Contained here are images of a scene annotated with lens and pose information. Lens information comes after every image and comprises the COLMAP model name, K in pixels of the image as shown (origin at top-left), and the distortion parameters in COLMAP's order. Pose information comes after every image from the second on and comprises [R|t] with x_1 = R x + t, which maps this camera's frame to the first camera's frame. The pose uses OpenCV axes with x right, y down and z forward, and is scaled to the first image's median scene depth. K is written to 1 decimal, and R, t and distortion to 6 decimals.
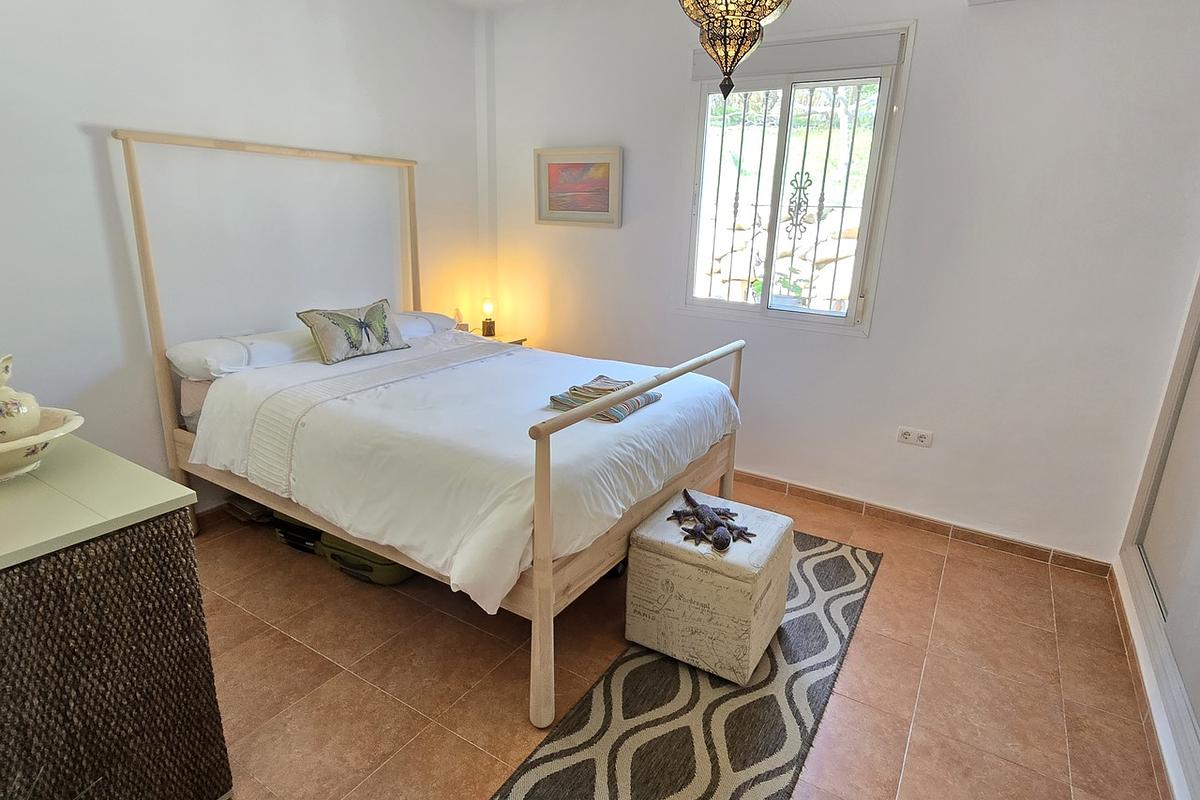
lens RADIAL K [[635.2, 0, 600.0], [0, 635.2, 400.0], [0, 0, 1]] dist [-0.035022, -0.000566]
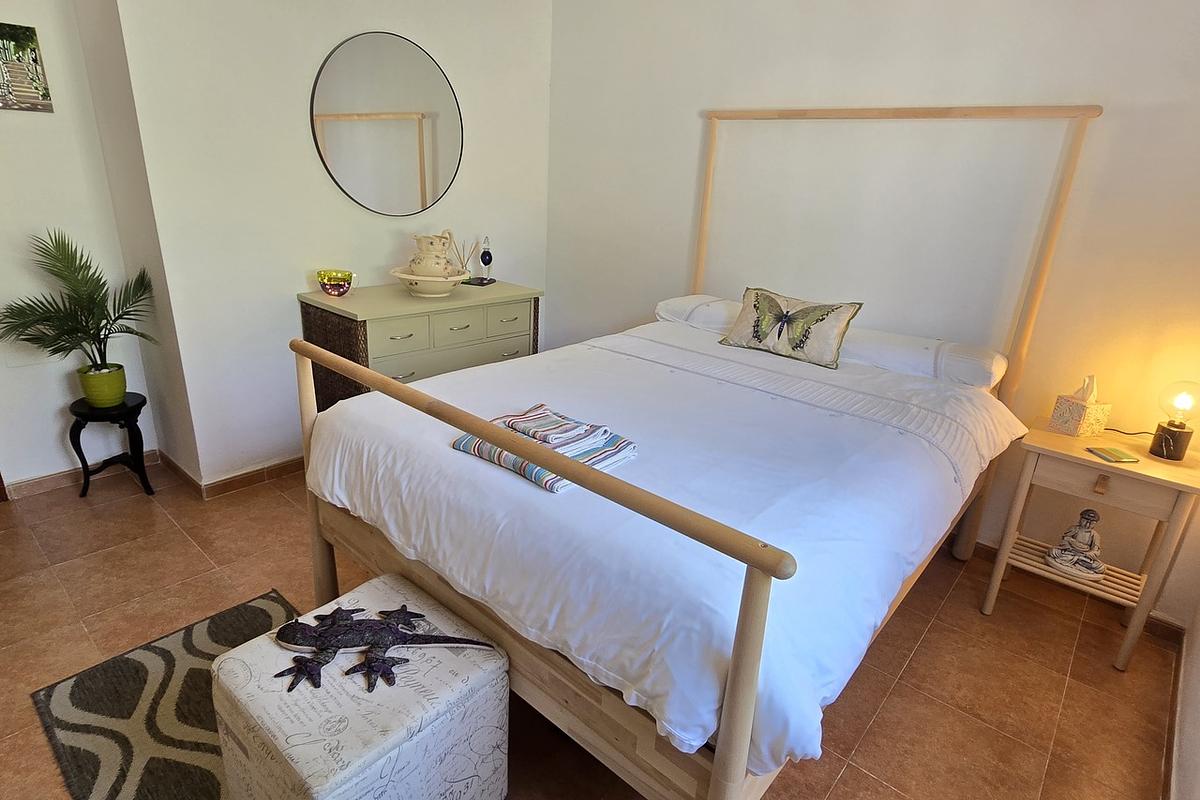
lens RADIAL K [[635.2, 0, 600.0], [0, 635.2, 400.0], [0, 0, 1]] dist [-0.035022, -0.000566]
pose [[-0.156844, 0.290846, -0.943827, 0.487990], [-0.331628, 0.884659, 0.327722, -0.221908], [0.930281, 0.364401, -0.042301, 0.873582]]
